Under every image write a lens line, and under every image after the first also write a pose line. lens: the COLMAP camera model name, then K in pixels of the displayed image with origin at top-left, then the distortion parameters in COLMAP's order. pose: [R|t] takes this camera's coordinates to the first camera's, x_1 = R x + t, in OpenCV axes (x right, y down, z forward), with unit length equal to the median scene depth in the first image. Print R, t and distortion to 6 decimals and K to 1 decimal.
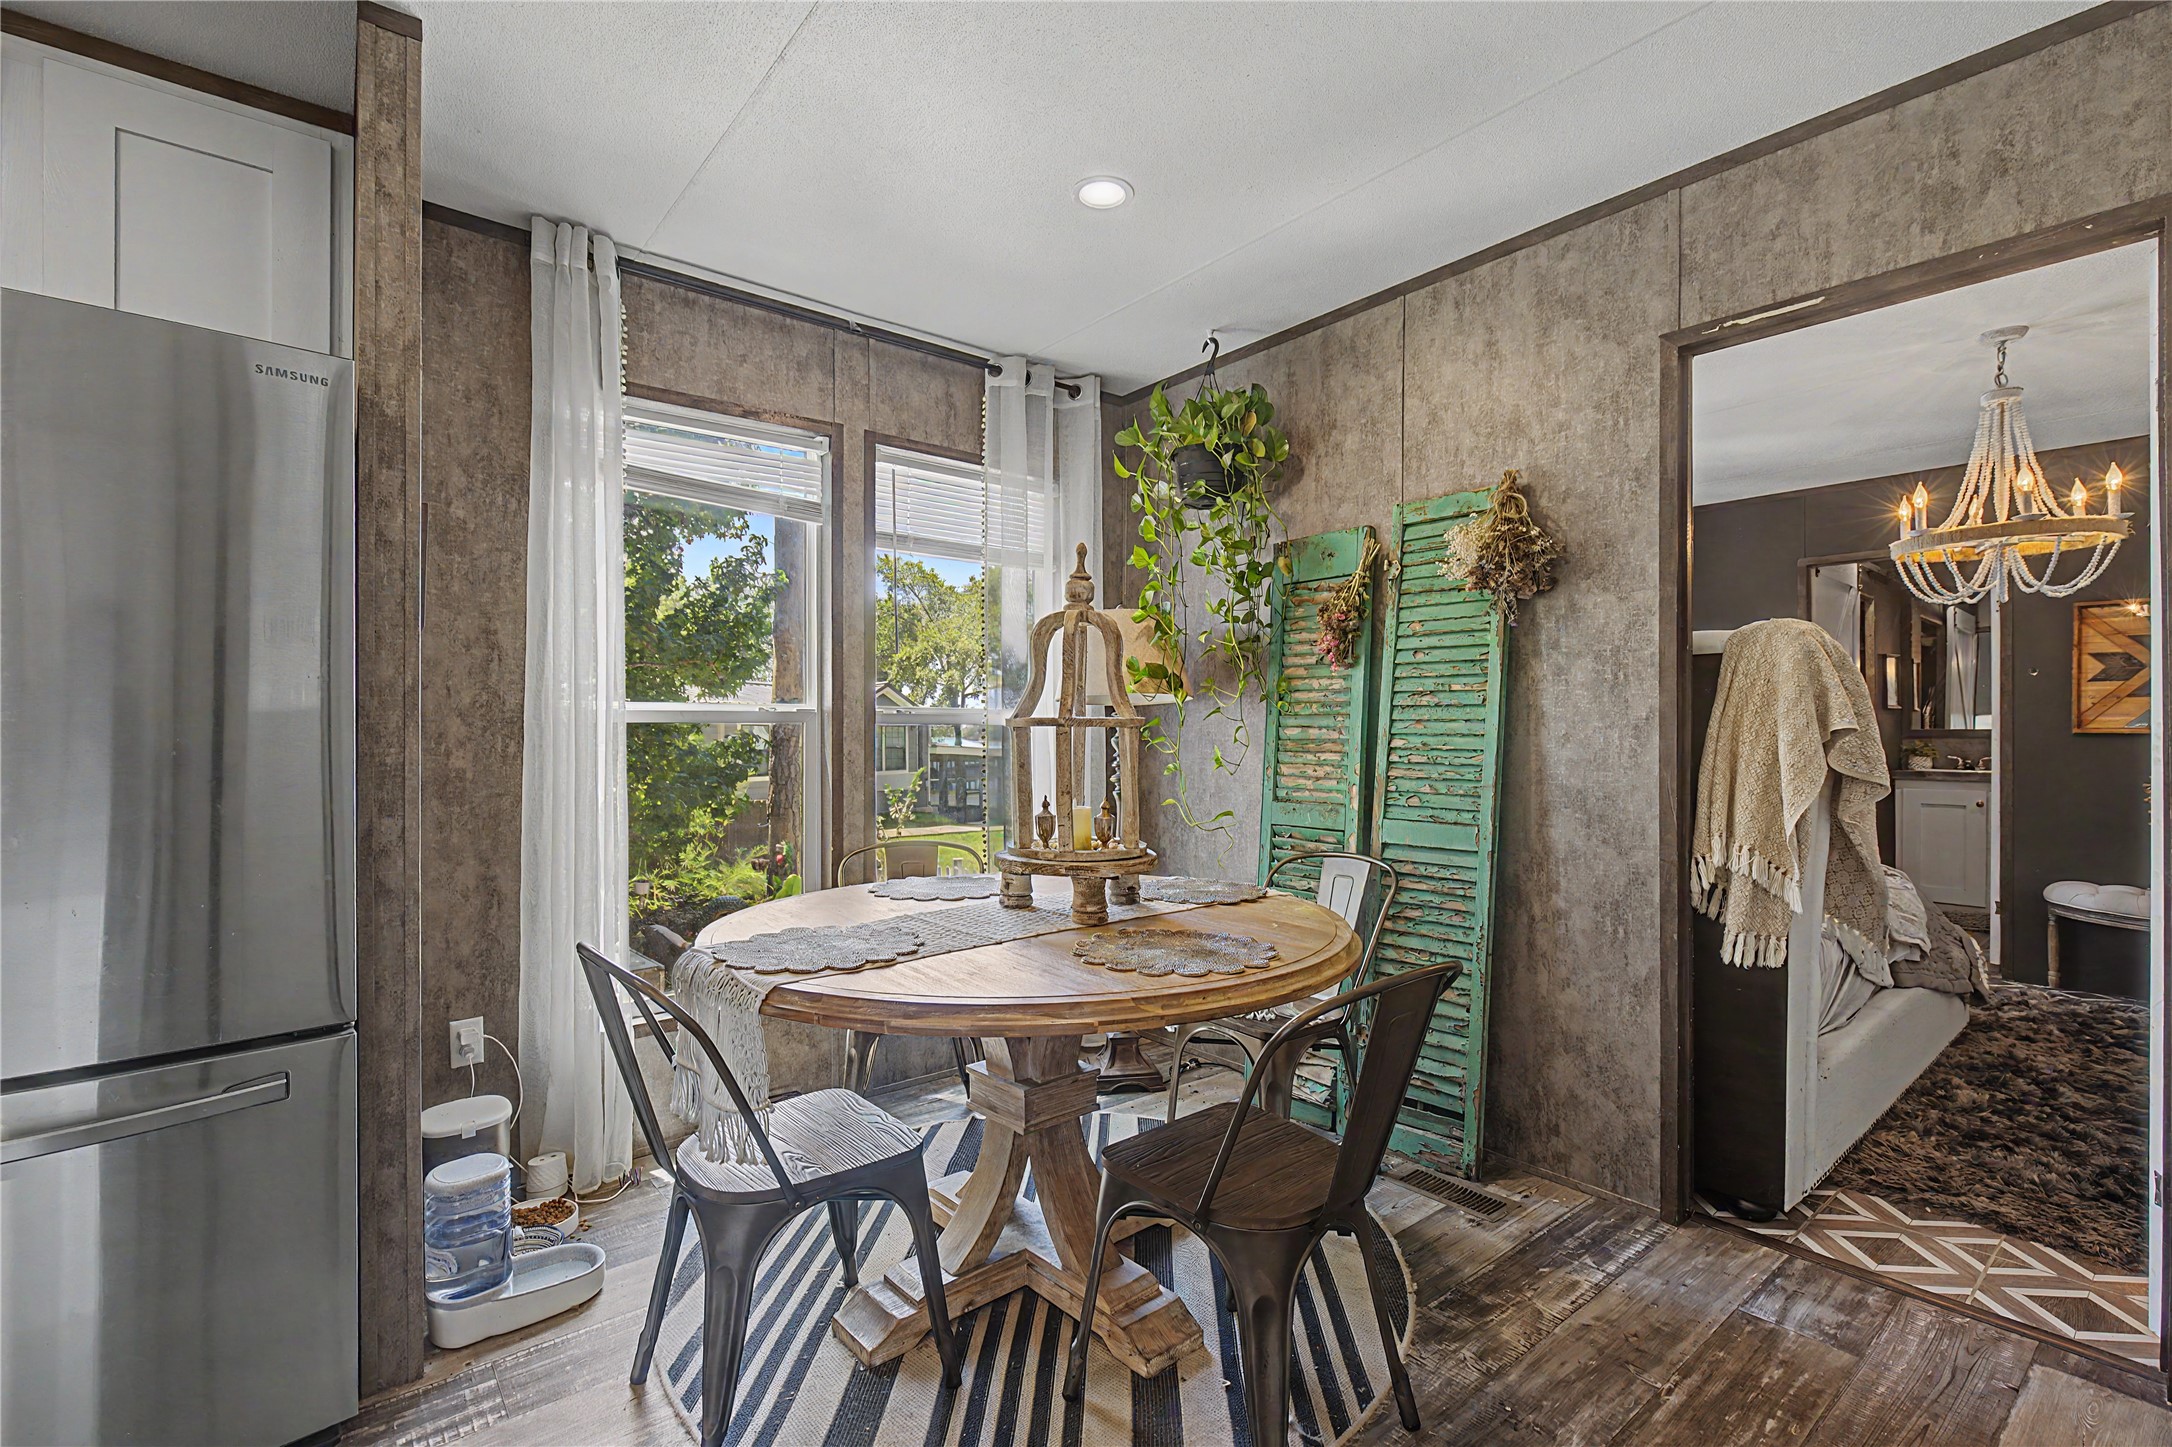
lens RADIAL K [[989.6, 0, 1083.9], [0, 989.6, 729.8], [0, 0, 1]] dist [-0.002246, -0.000404]
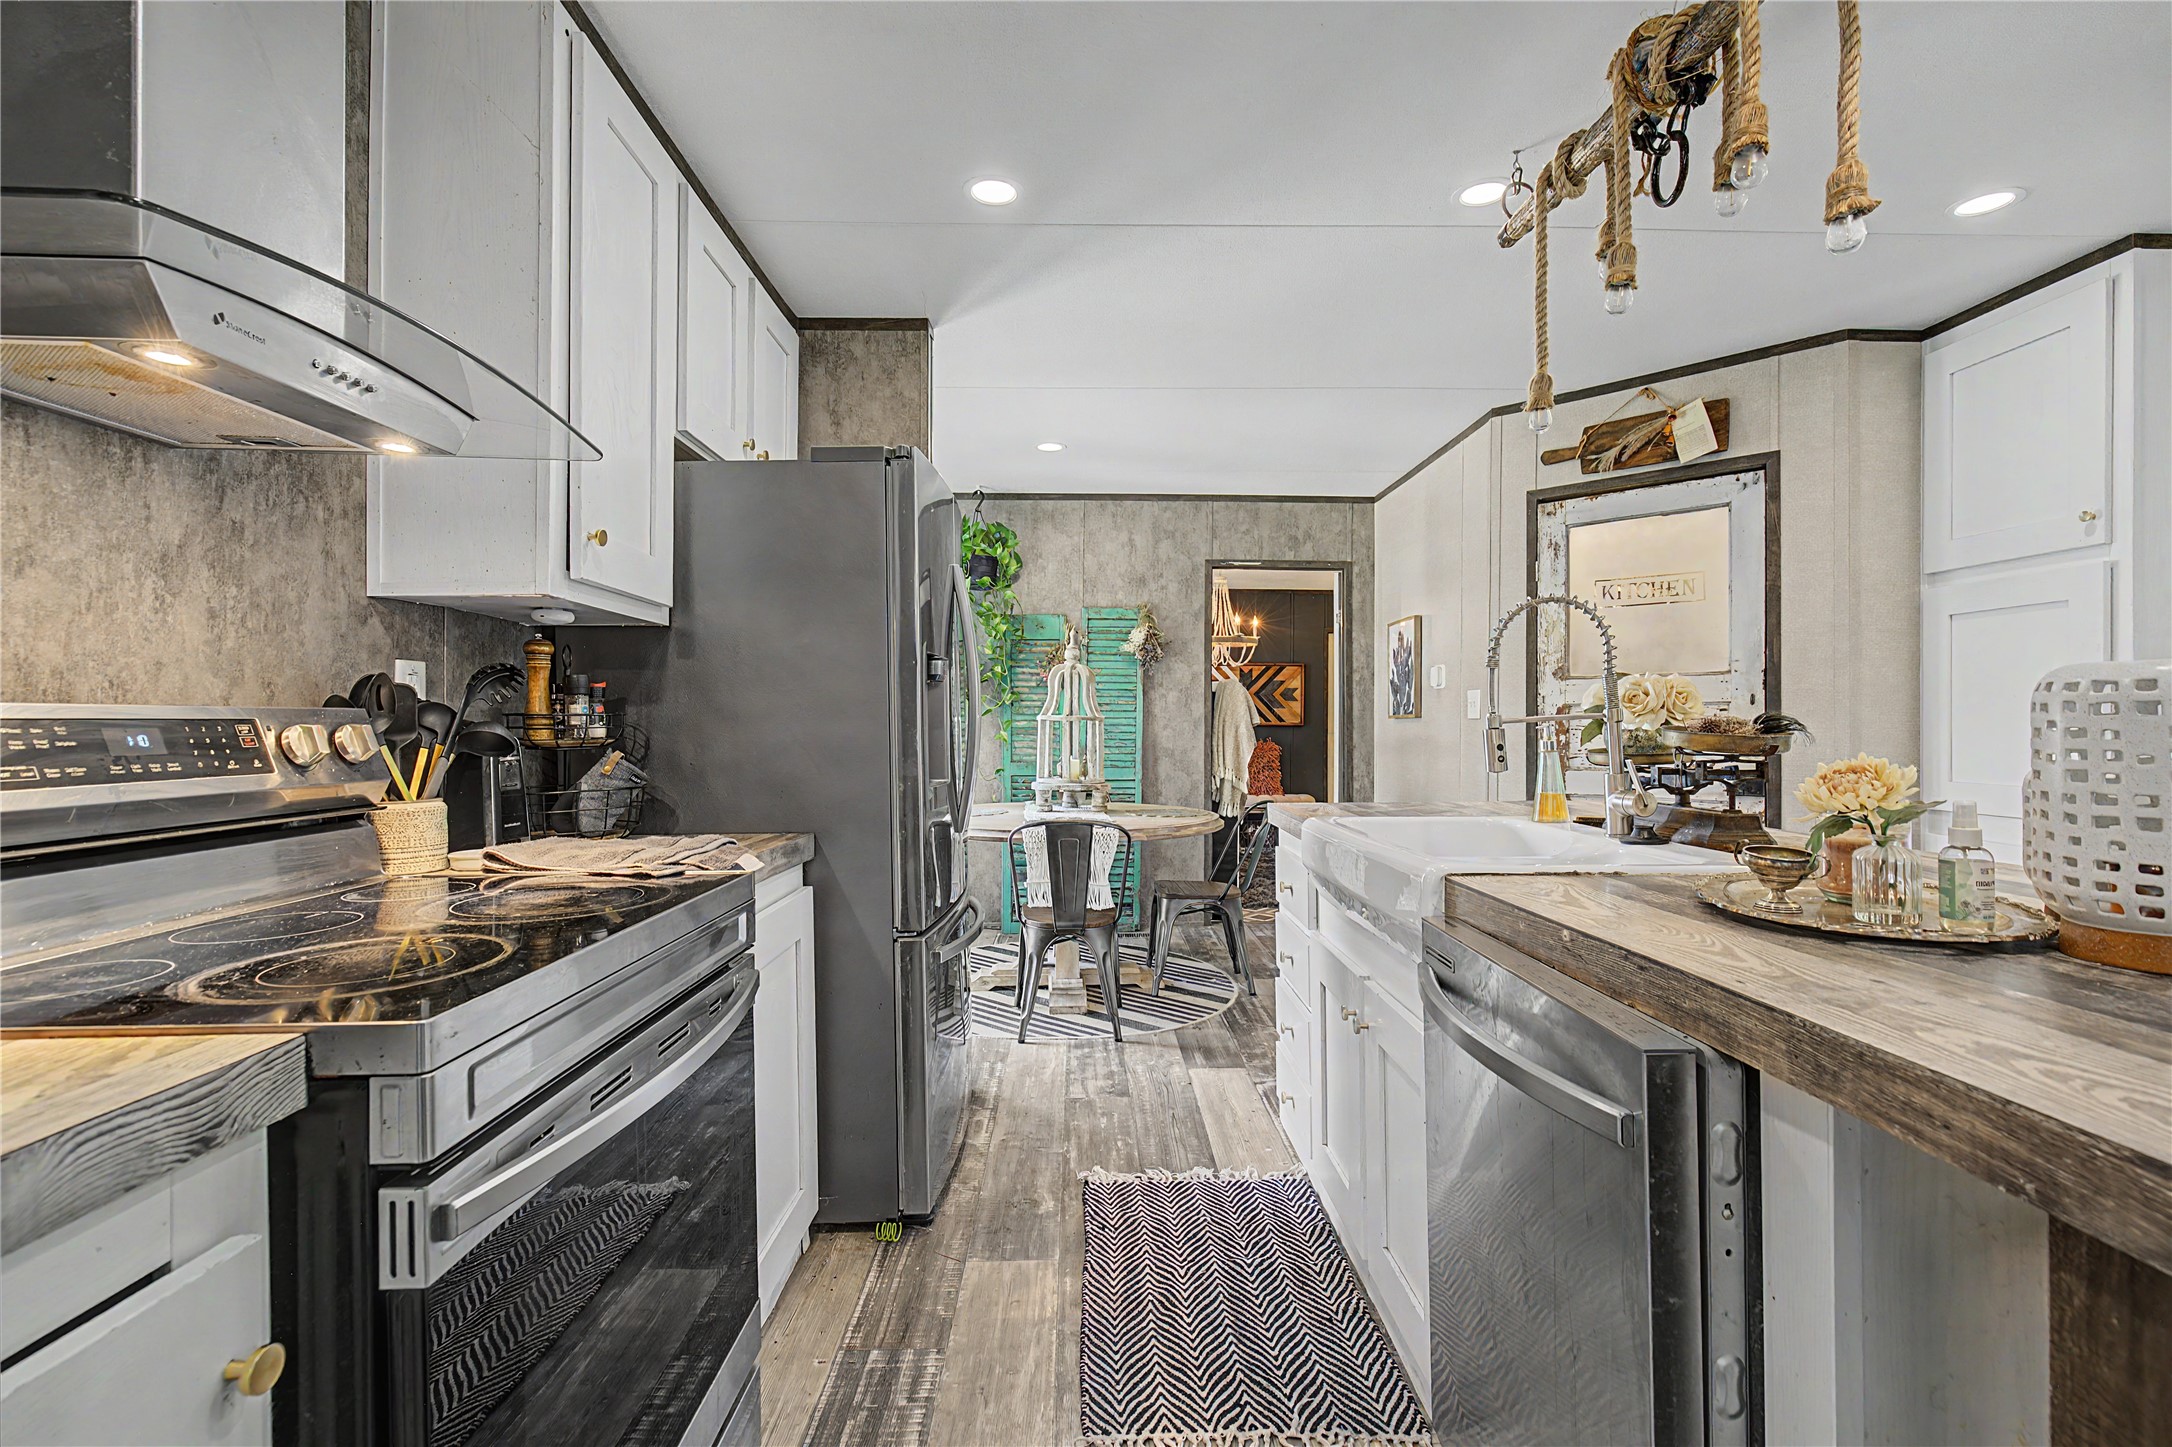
lens RADIAL K [[983.4, 0, 1108.3], [0, 983.4, 723.3], [0, 0, 1]] dist [0.000425, 0.000276]
pose [[0.611821, 0.003907, 0.790986, -1.275985], [-0.005530, 0.999984, -0.000662, 0.003045], [-0.790977, -0.003969, 0.611833, -0.247449]]
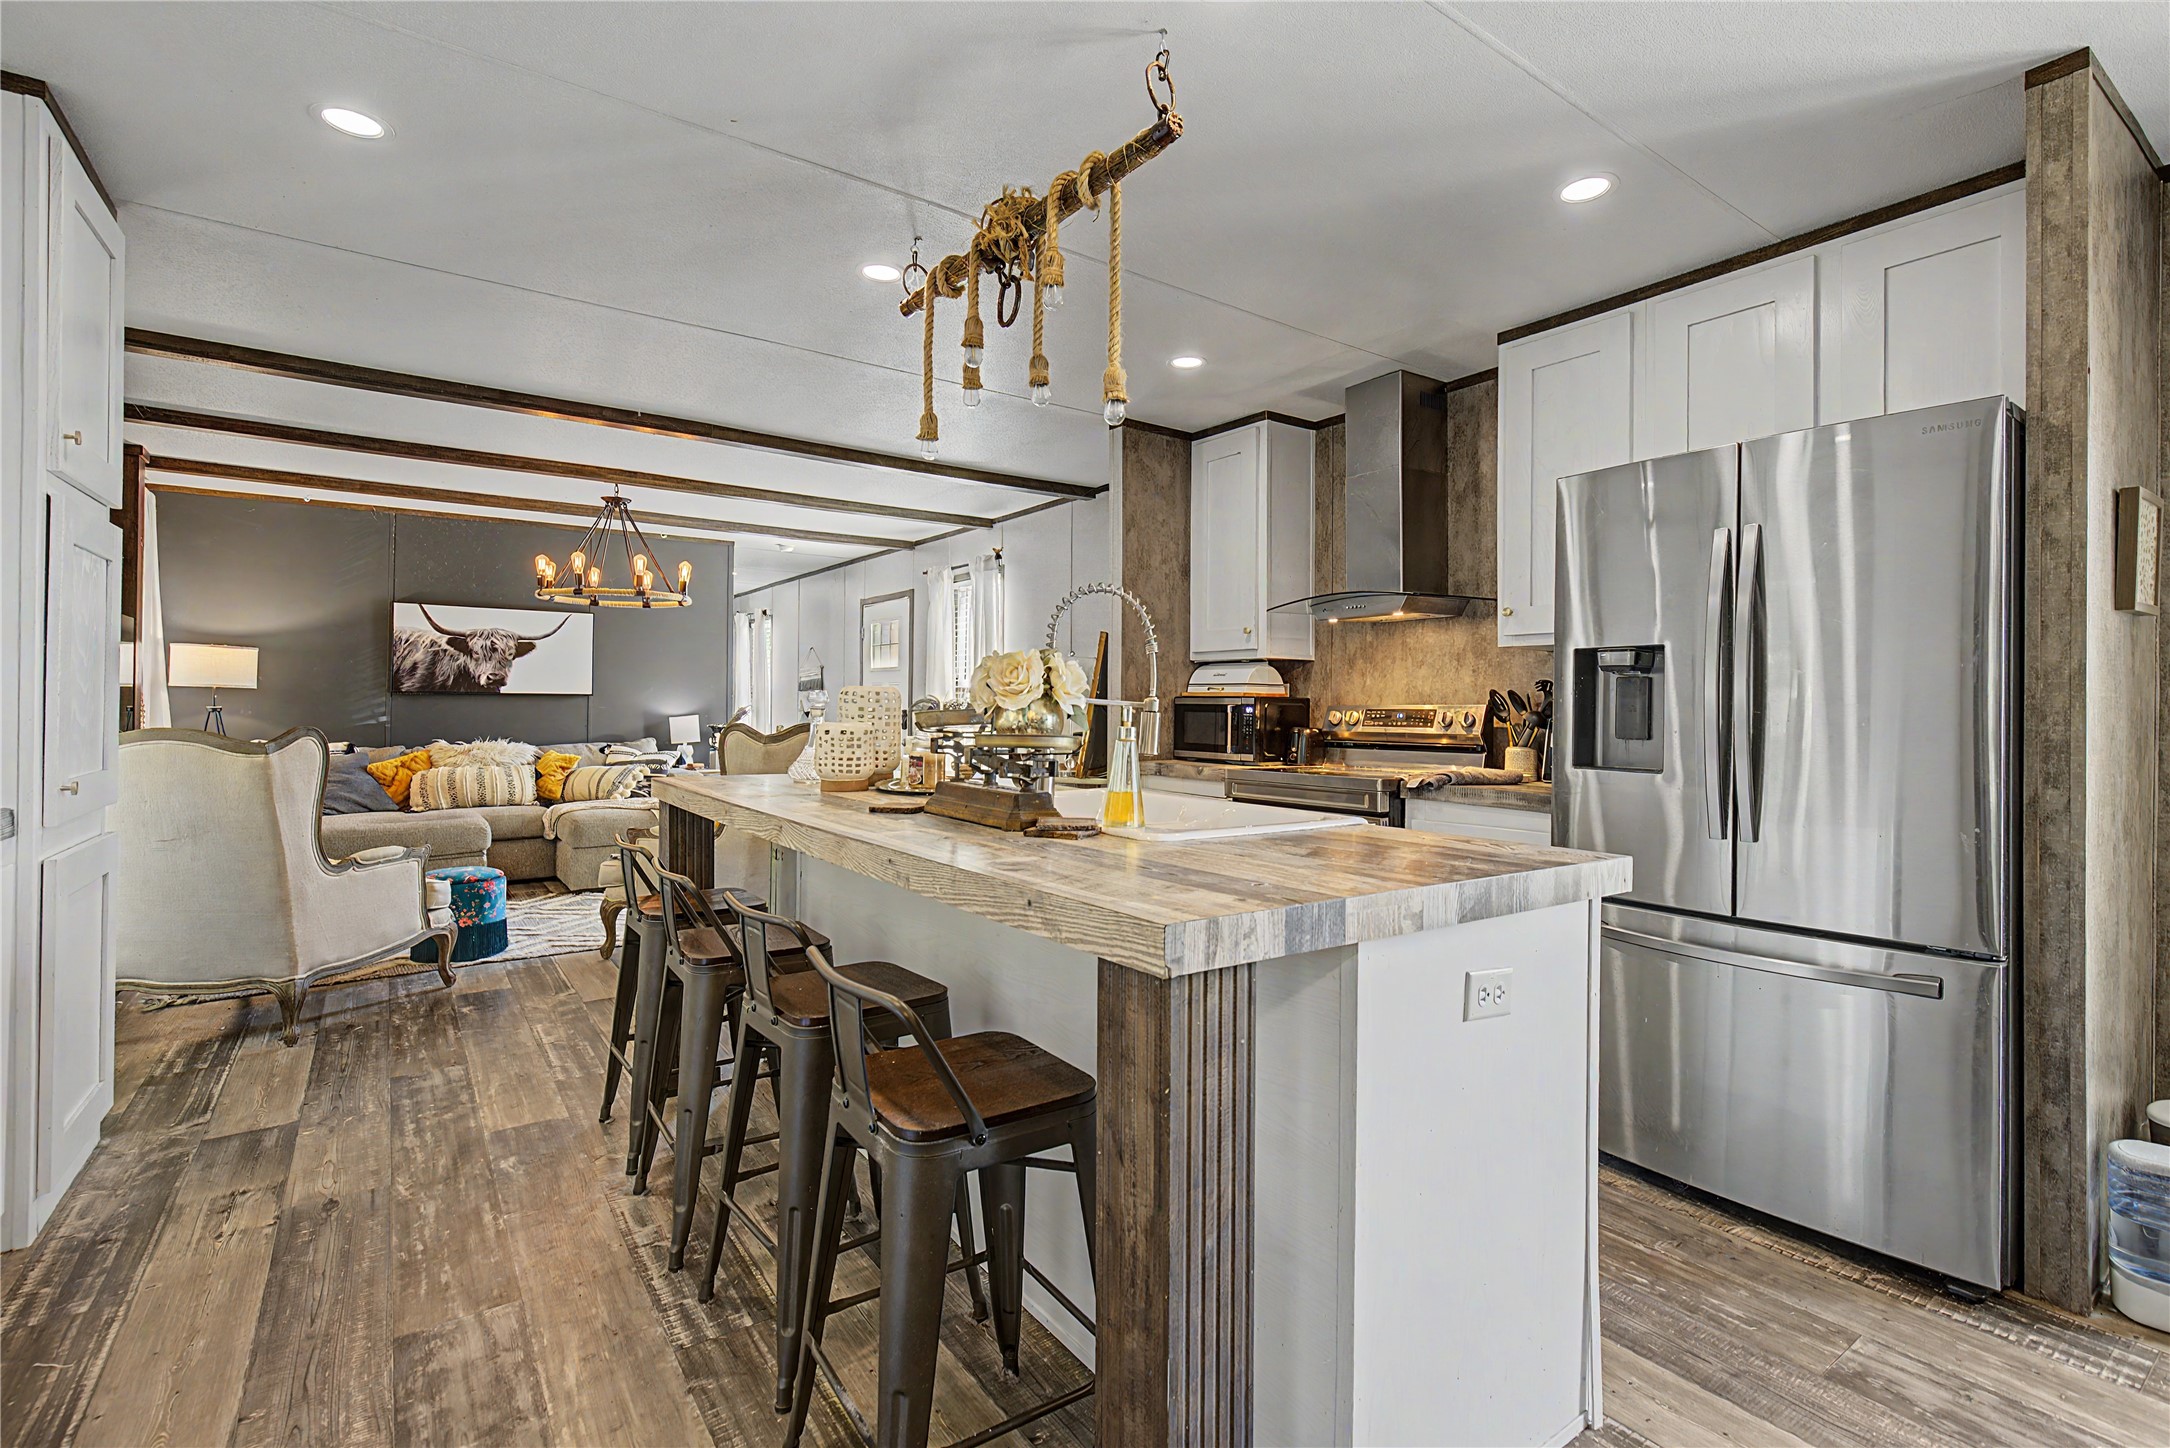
lens RADIAL K [[1004.2, 0, 1095.4], [0, 1004.2, 701.5], [0, 0, 1]] dist [0.001100, 0.000609]
pose [[-0.066334, -0.006550, -0.997776, 0.348669], [-0.003232, 0.999975, -0.006350, 0.003076], [0.997792, 0.002803, -0.066353, -0.010618]]
